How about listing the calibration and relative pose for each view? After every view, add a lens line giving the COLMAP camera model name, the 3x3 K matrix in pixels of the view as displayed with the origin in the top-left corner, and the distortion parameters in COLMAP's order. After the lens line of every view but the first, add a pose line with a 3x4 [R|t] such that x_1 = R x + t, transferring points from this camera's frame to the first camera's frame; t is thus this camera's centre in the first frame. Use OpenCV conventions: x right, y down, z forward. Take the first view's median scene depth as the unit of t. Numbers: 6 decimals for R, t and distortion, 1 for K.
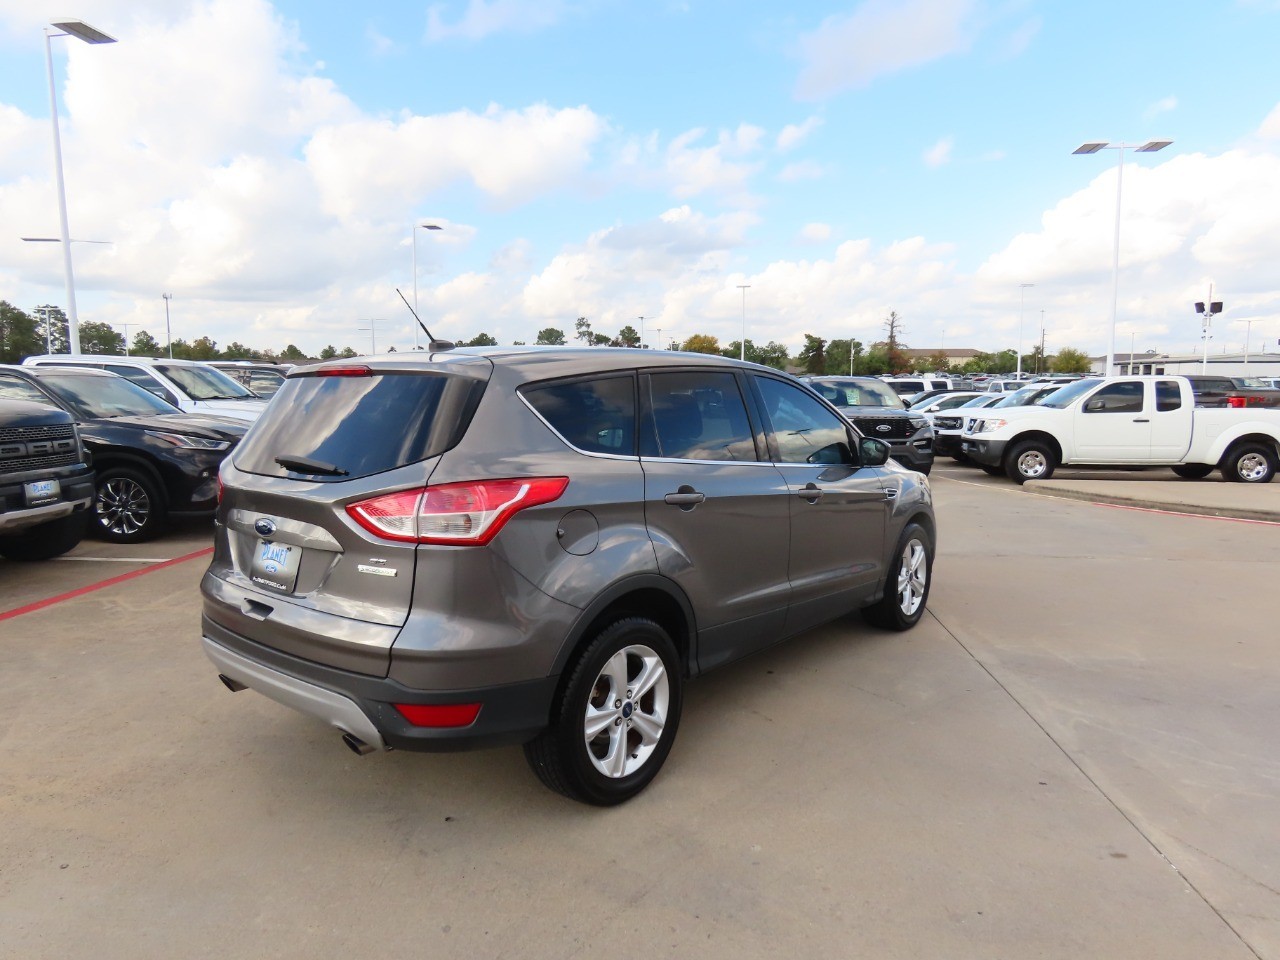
lens RADIAL K [[815.1, 0, 640.0], [0, 815.1, 480.0], [0, 0, 1]] dist [-0.006188, 0.000615]
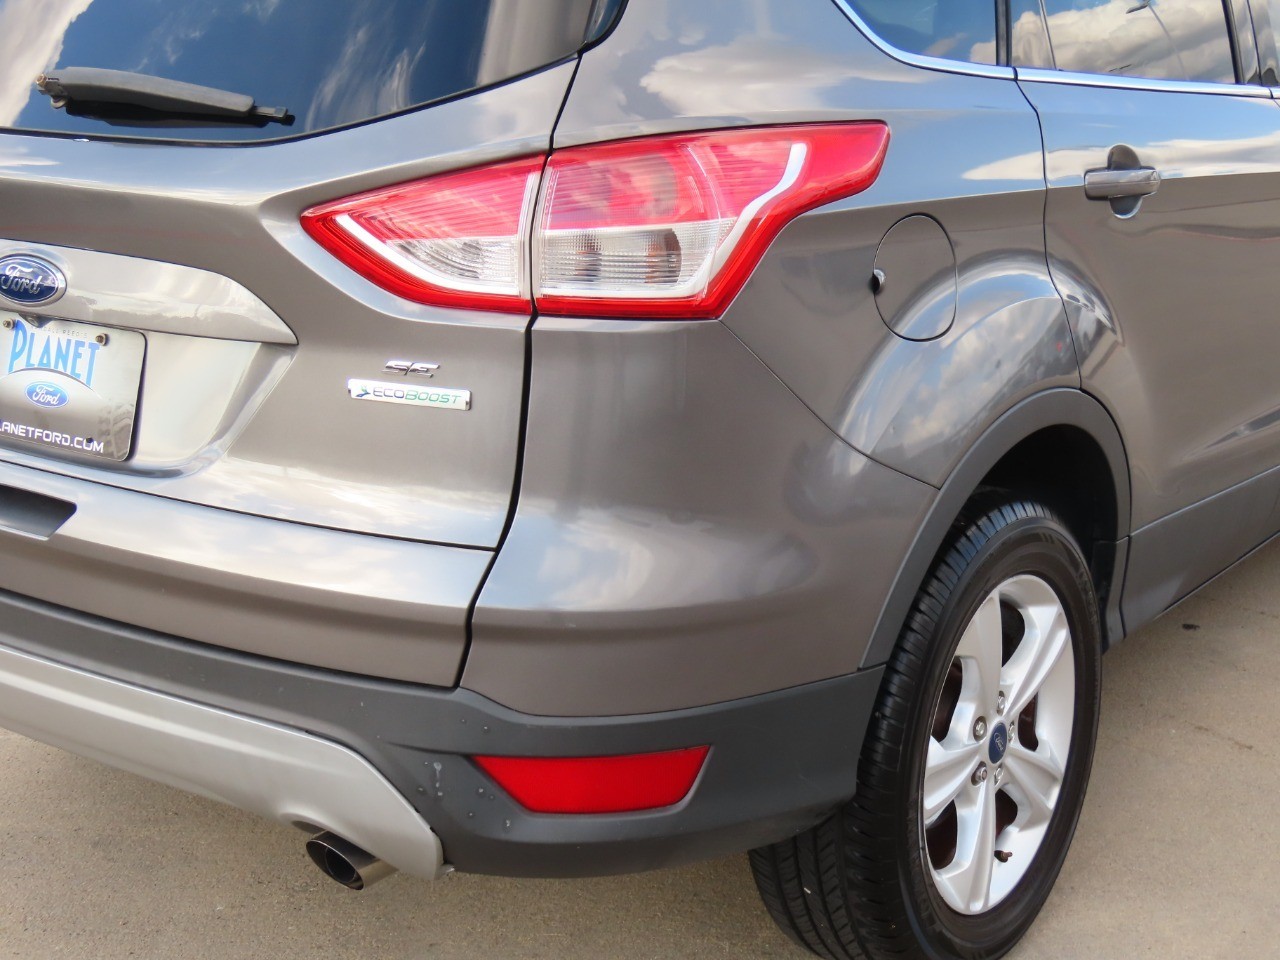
lens RADIAL K [[1965.9, 0, 640.0], [0, 1965.9, 480.0], [0, 0, 1]] dist [-0.078483, 0.053094]
pose [[0.998087, -0.023331, 0.057251, -0.259696], [0.013707, 0.986519, 0.163069, 0.009824], [-0.060283, -0.161972, 0.984952, 0.141207]]
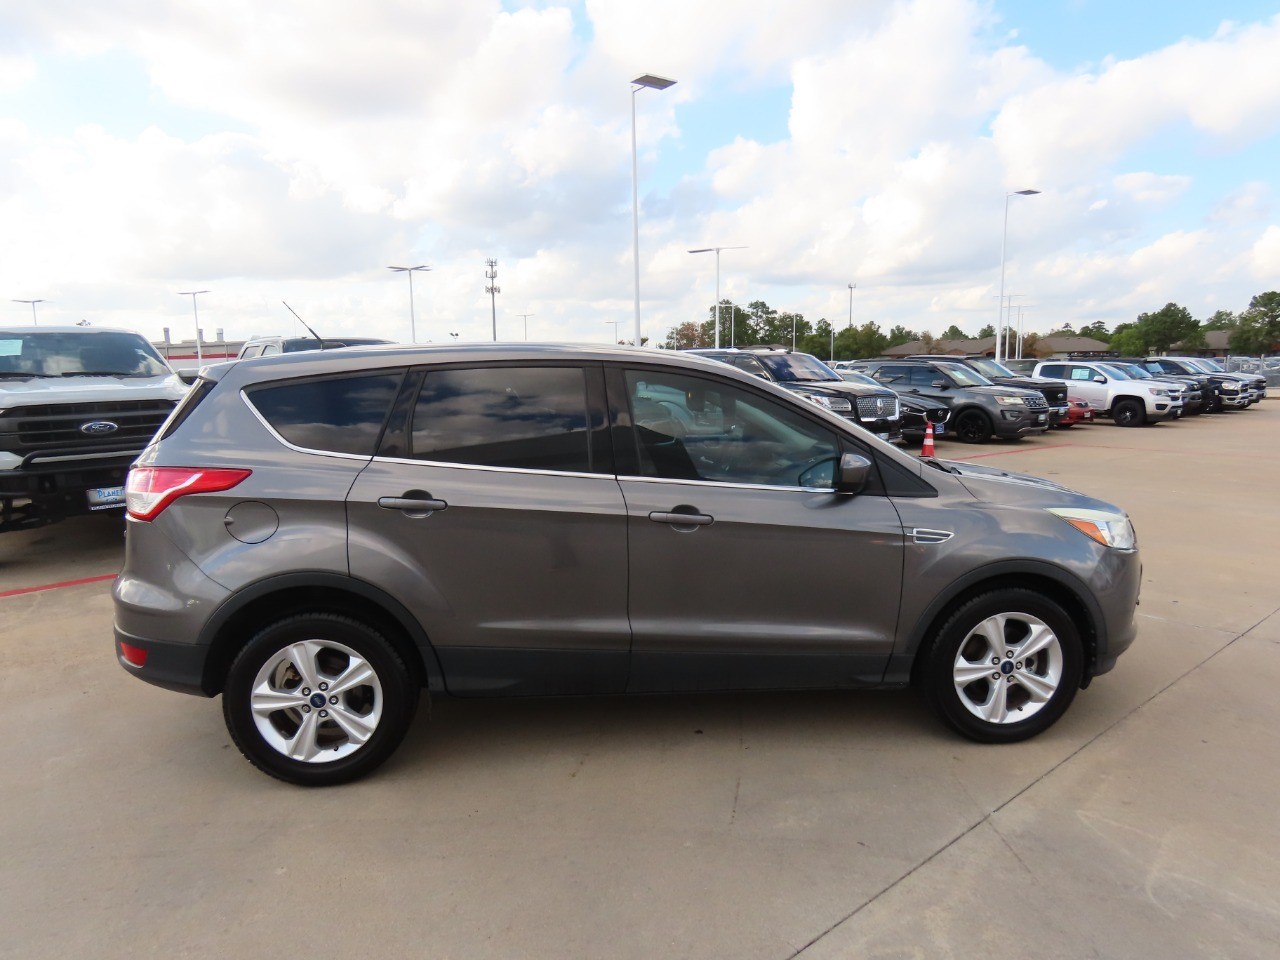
lens RADIAL K [[815.1, 0, 640.0], [0, 815.1, 480.0], [0, 0, 1]] dist [-0.006188, 0.000615]
pose [[0.717961, 0.089065, -0.690362, 1.101134], [-0.072484, 0.995955, 0.053108, -0.092120], [0.692299, 0.011911, 0.721513, 0.609890]]
